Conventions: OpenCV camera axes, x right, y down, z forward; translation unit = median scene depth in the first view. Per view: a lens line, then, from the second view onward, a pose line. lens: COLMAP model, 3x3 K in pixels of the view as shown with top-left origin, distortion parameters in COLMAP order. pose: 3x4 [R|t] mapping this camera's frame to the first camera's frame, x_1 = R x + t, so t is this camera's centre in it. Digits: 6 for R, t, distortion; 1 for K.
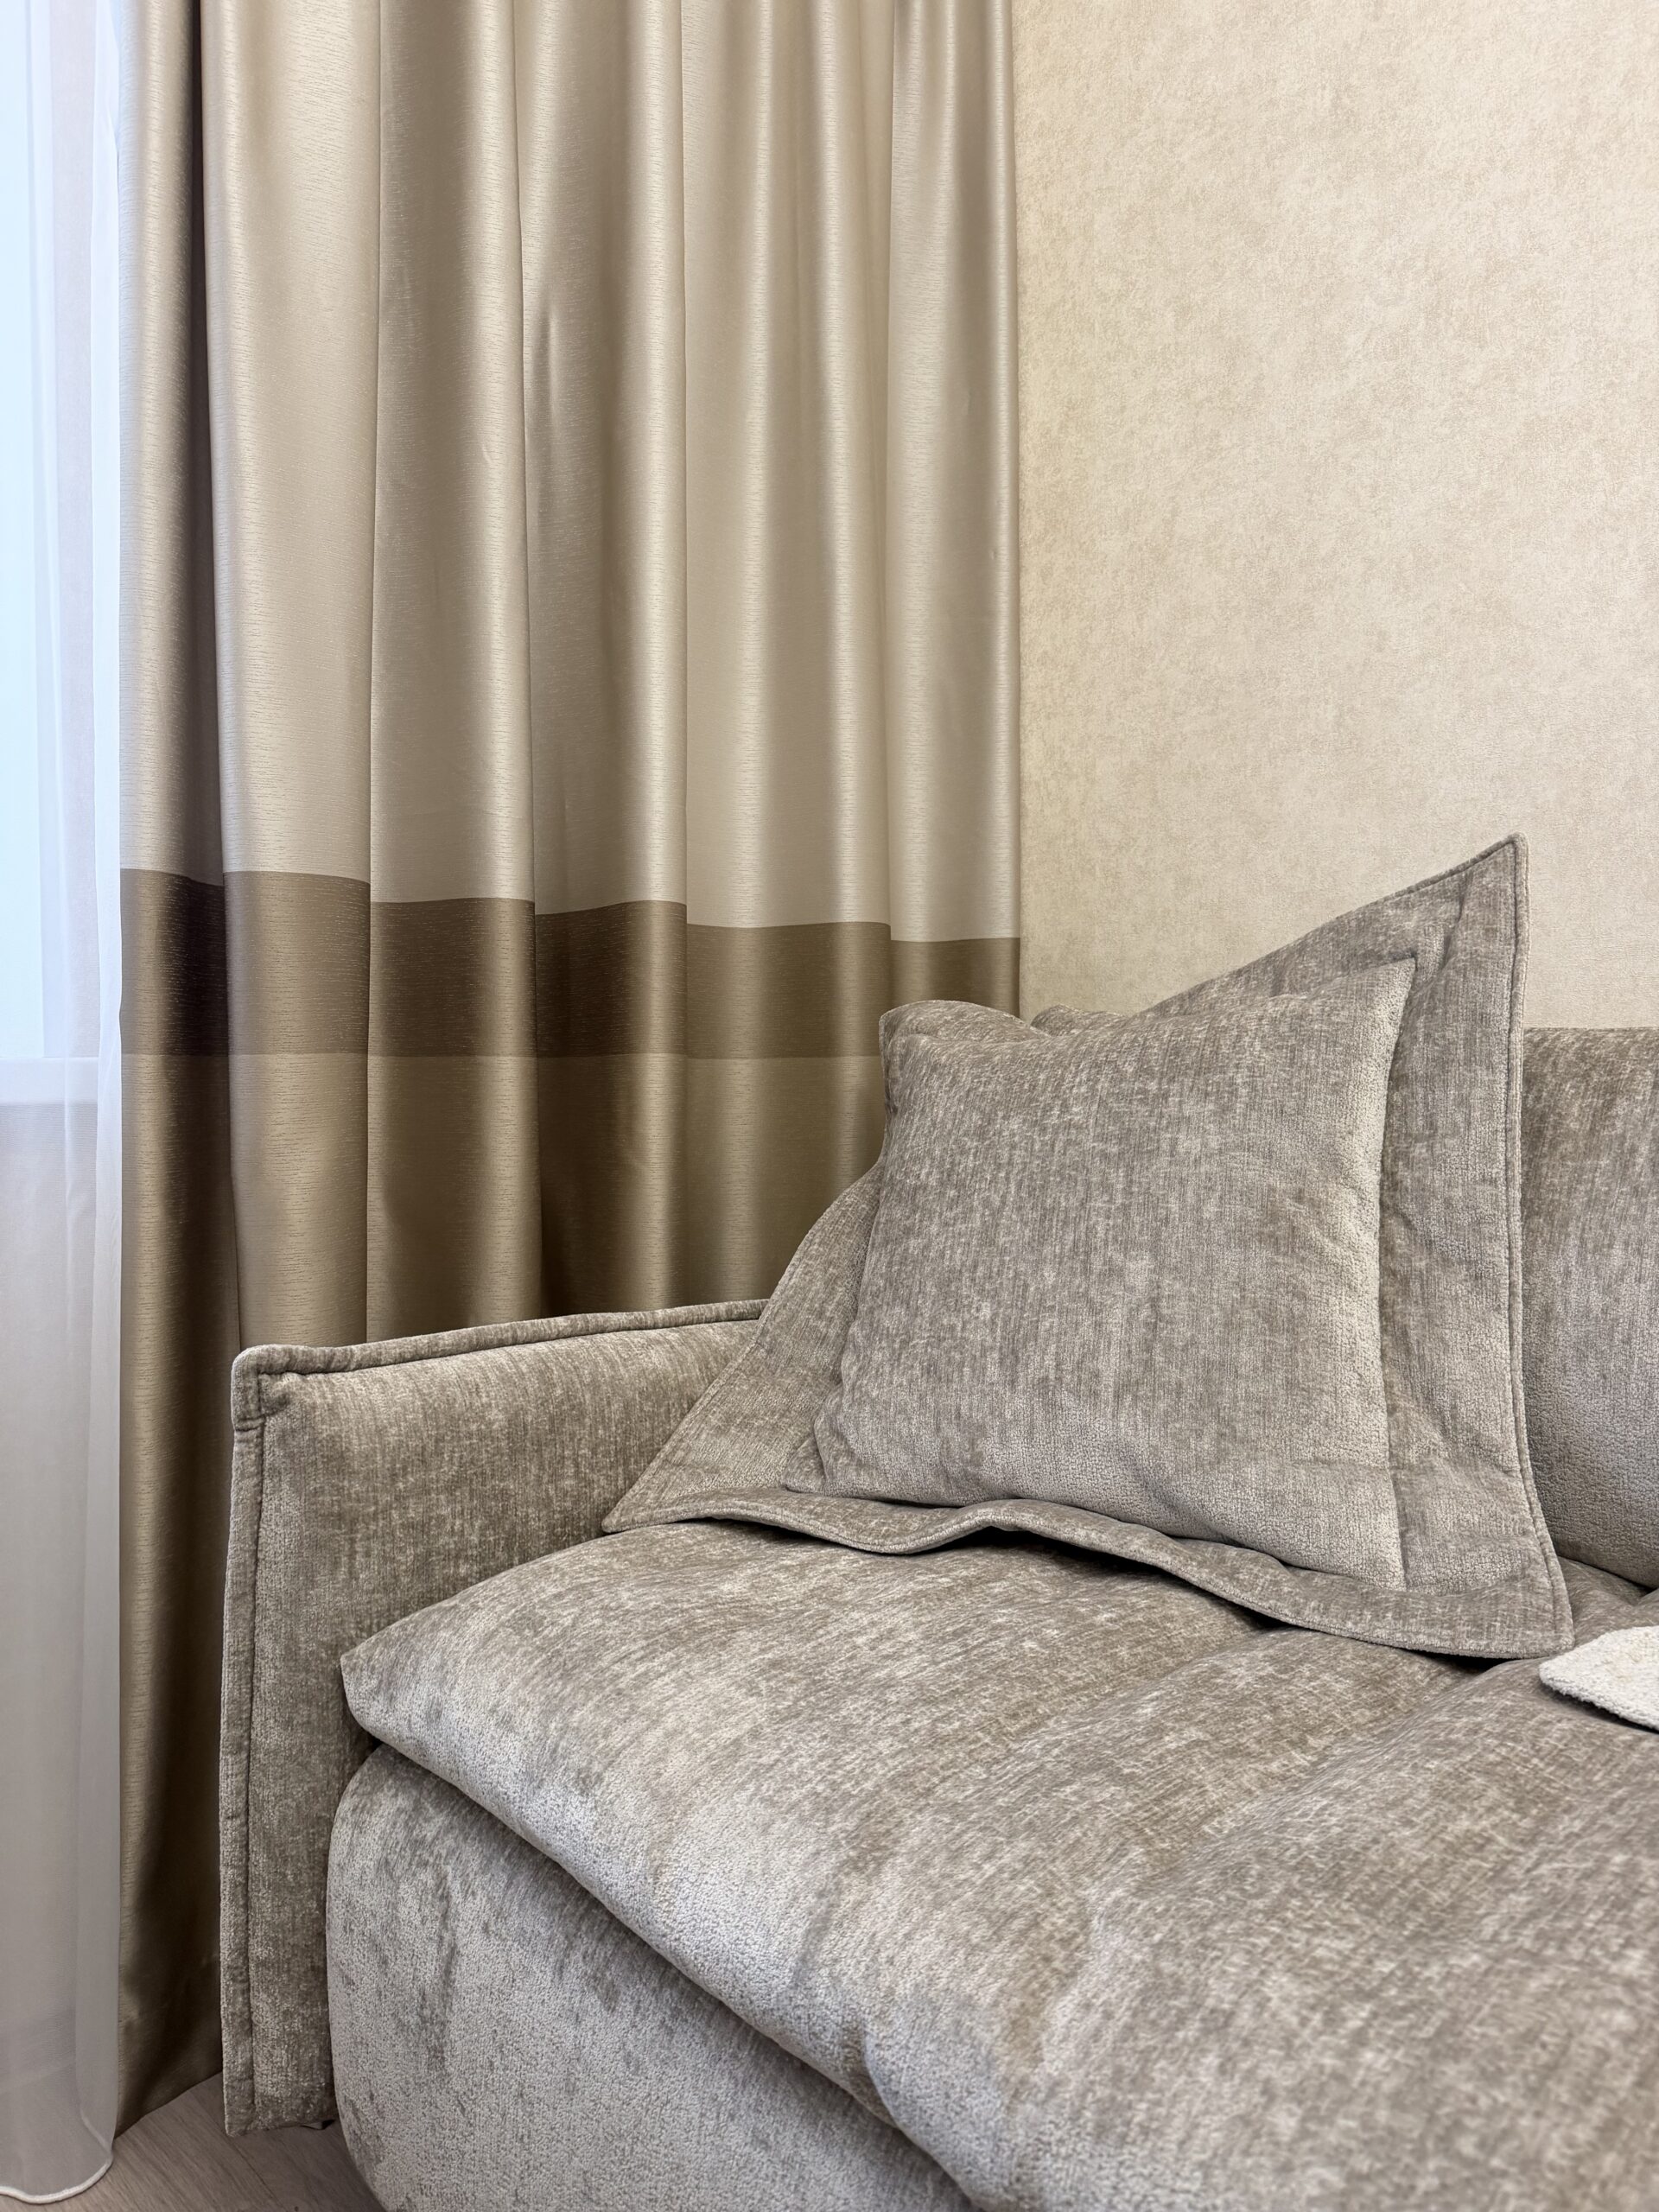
lens RADIAL K [[1519.4, 0, 829.5], [0, 1519.4, 1106.0], [0, 0, 1]] dist [0.113912, -0.170546]
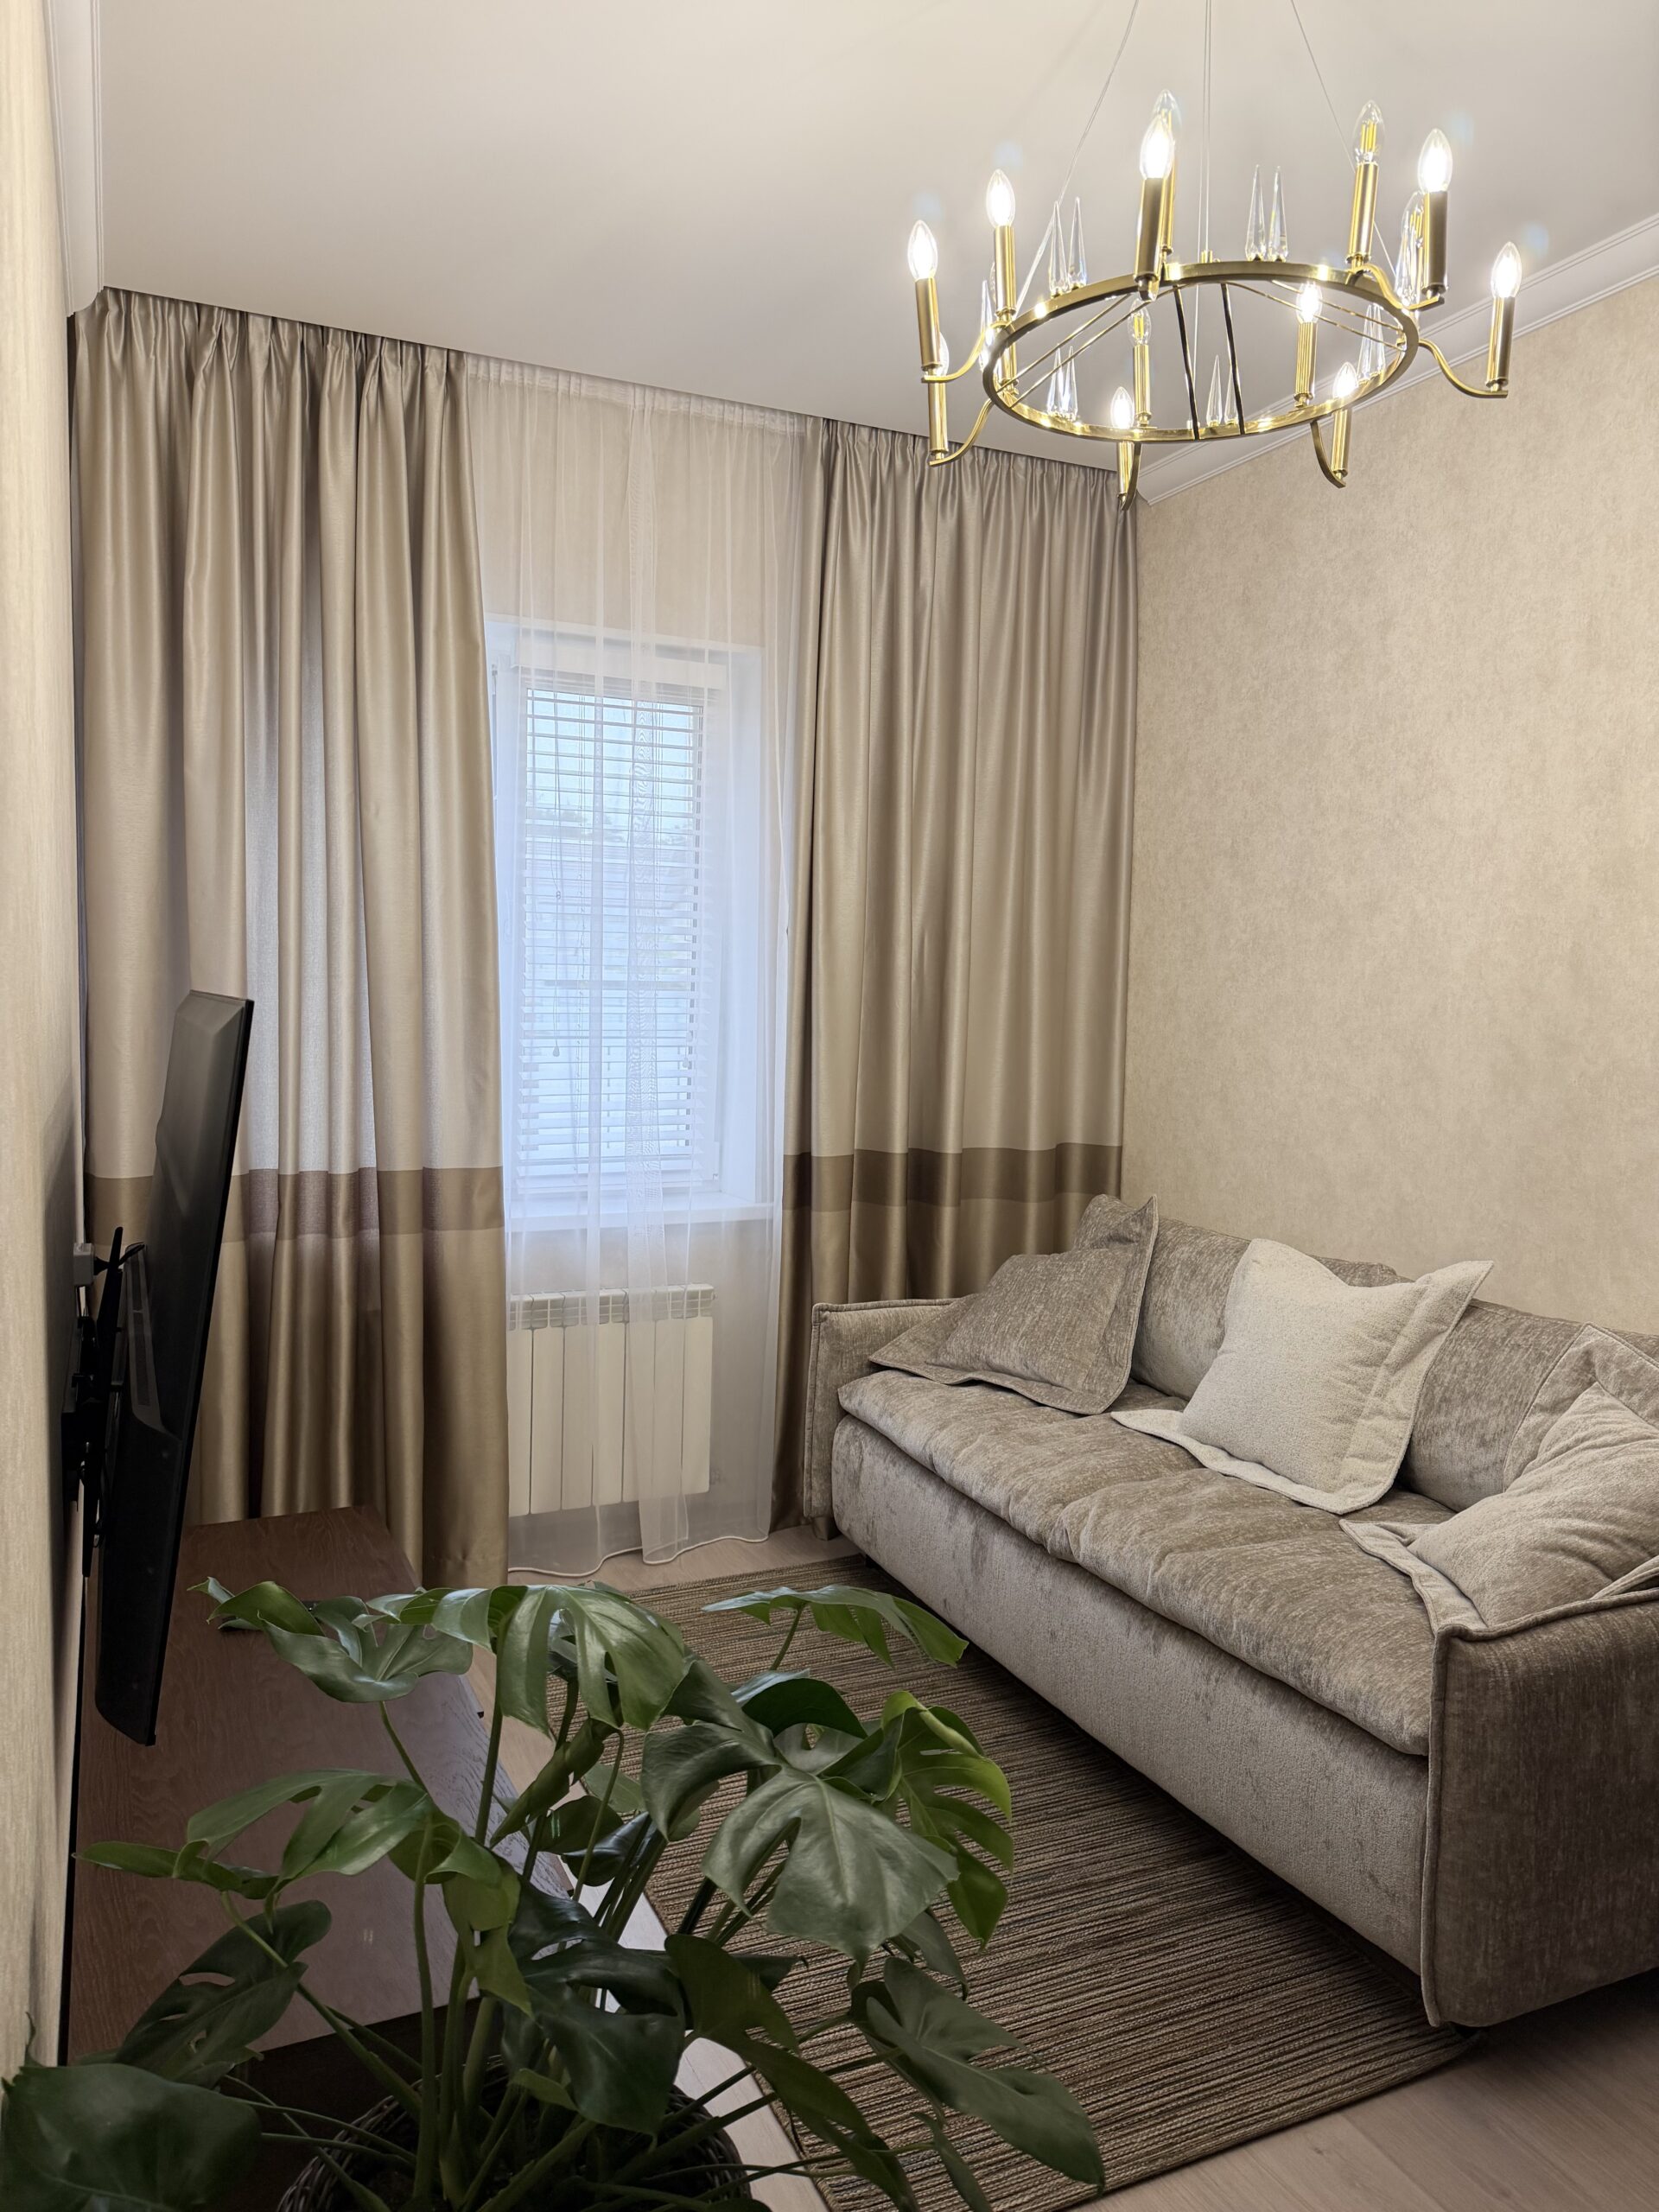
lens RADIAL K [[1522.4, 0, 829.5], [0, 1522.4, 1106.0], [0, 0, 1]] dist [0.103066, -0.140202]
pose [[0.948653, 0.050526, -0.312258, 0.654703], [-0.031982, 0.997423, 0.064230, -0.467786], [0.314699, -0.050945, 0.947823, -2.066674]]
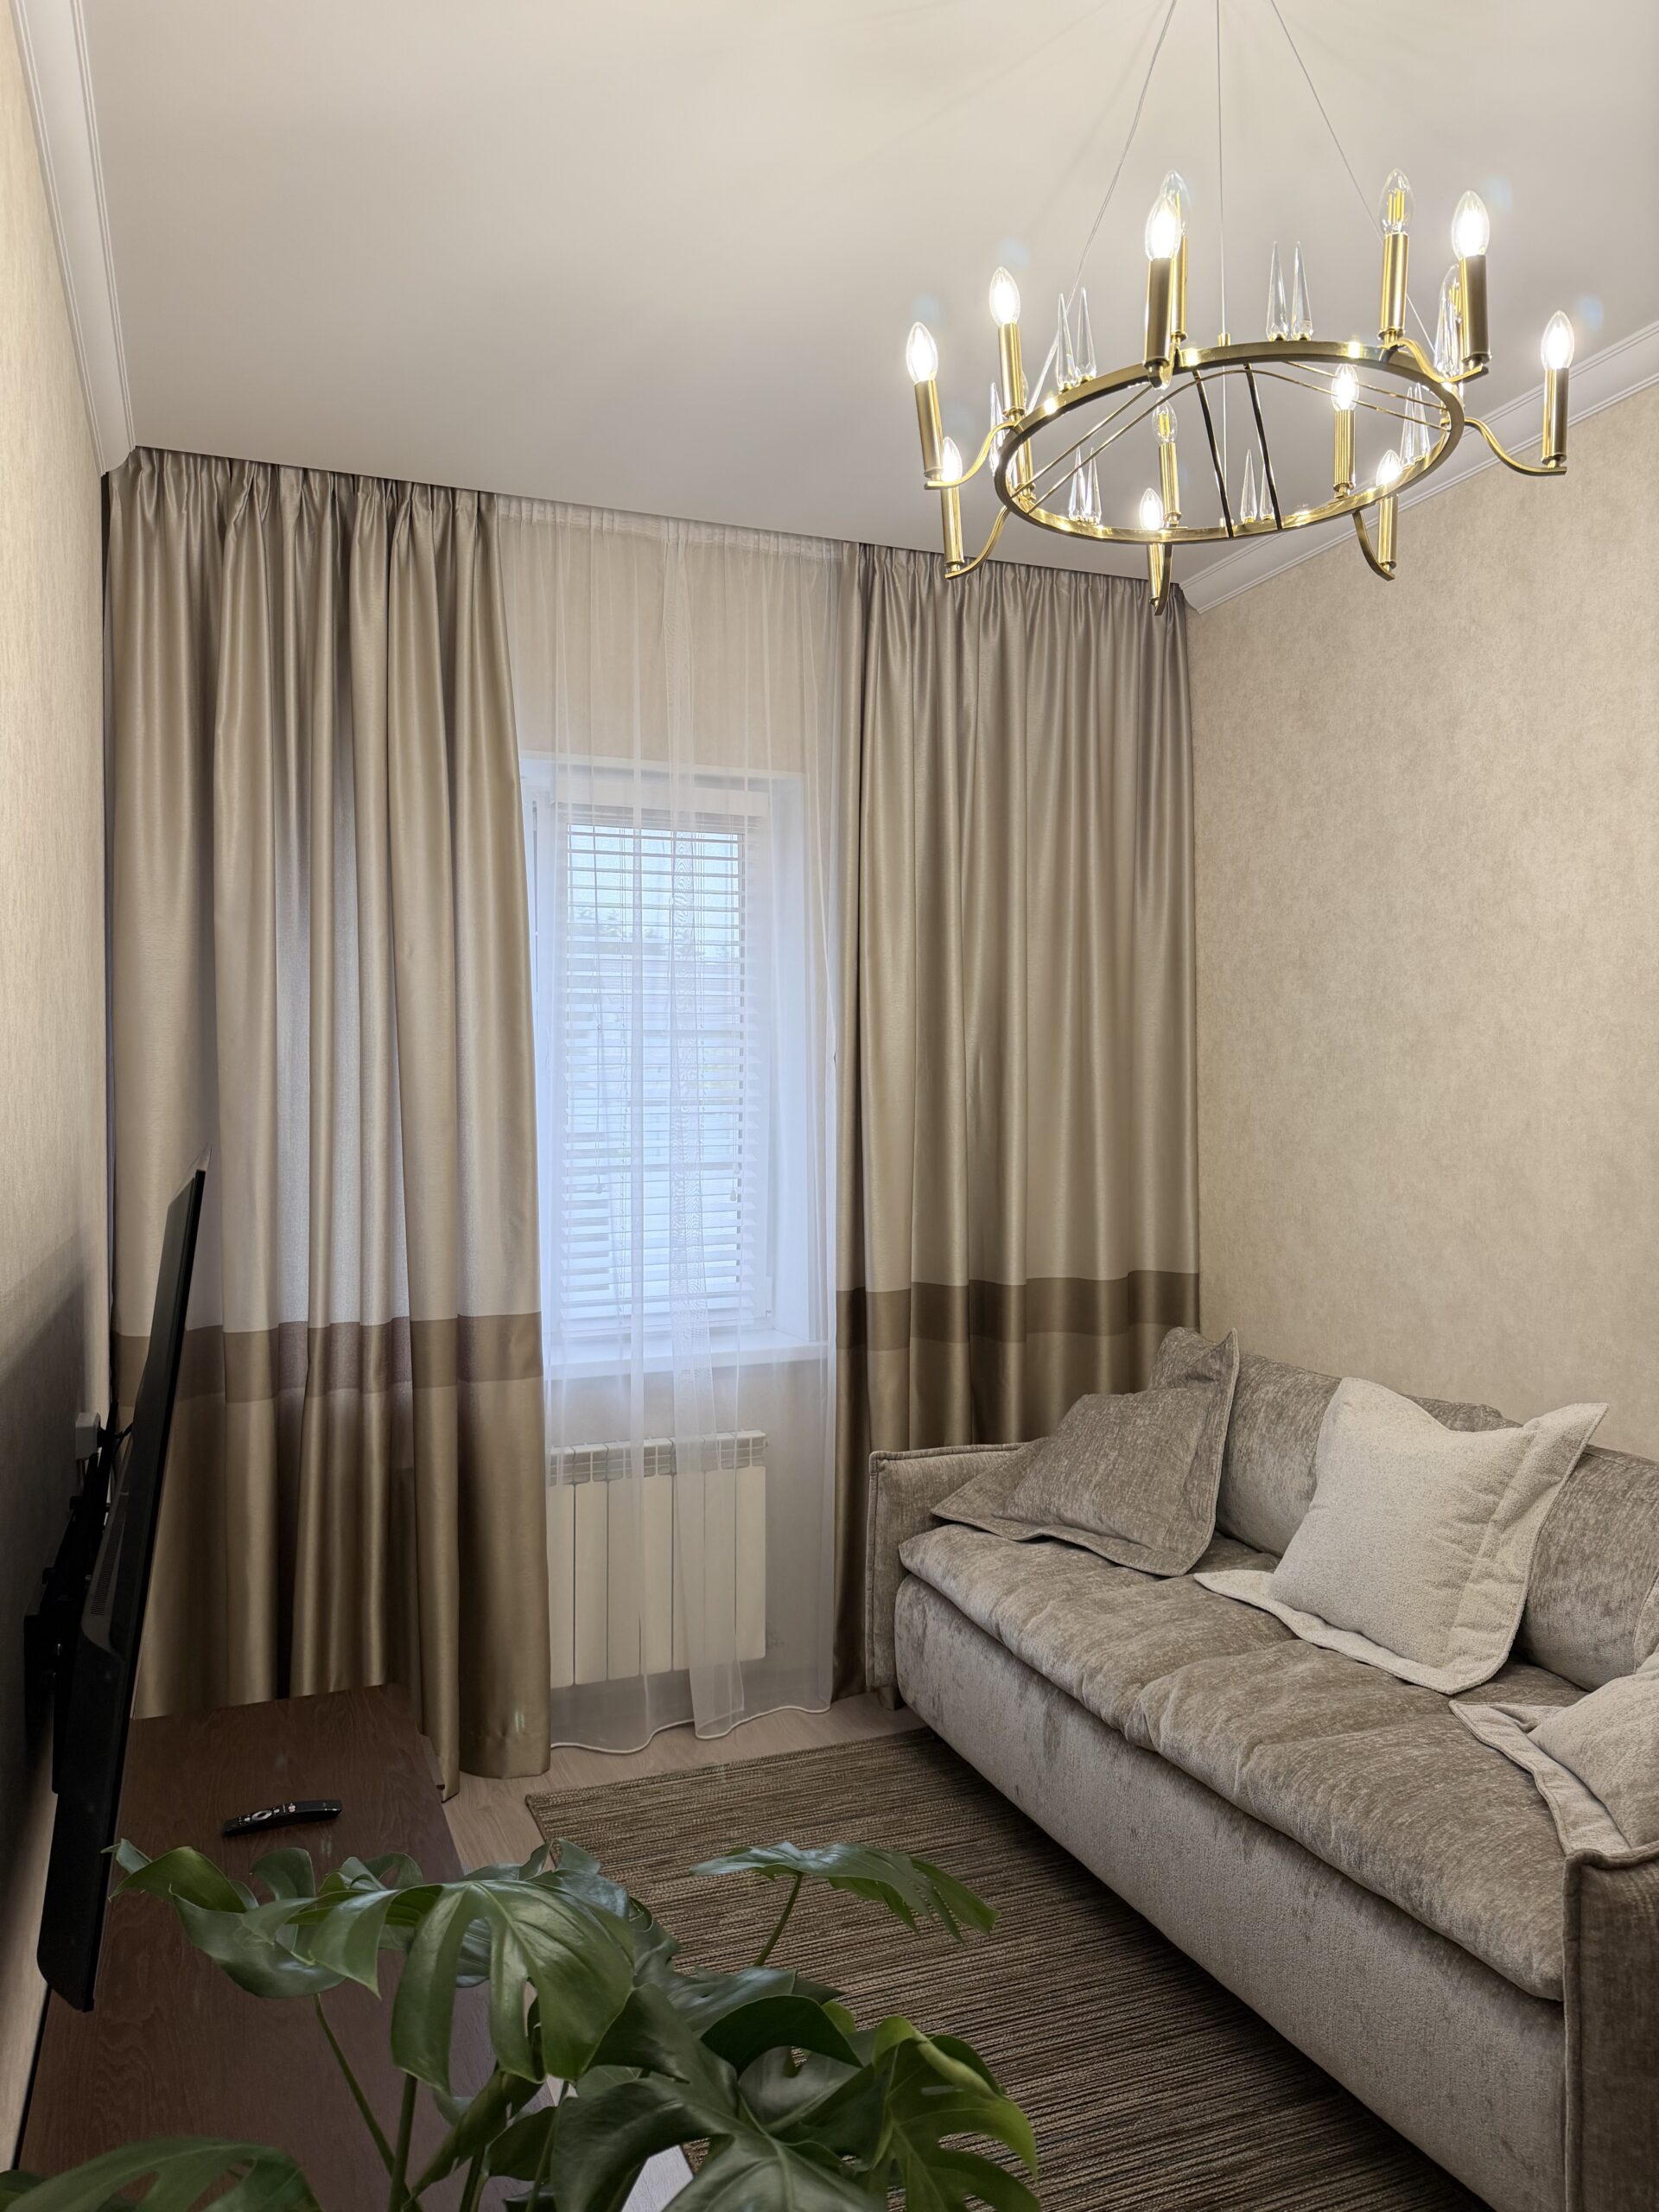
lens RADIAL K [[1519.4, 0, 829.5], [0, 1519.4, 1106.0], [0, 0, 1]] dist [0.113912, -0.170546]
pose [[0.930354, 0.002662, -0.366653, 0.670841], [-0.006503, 0.999936, -0.009239, -0.500317], [0.366605, 0.010980, 0.930312, -1.906524]]
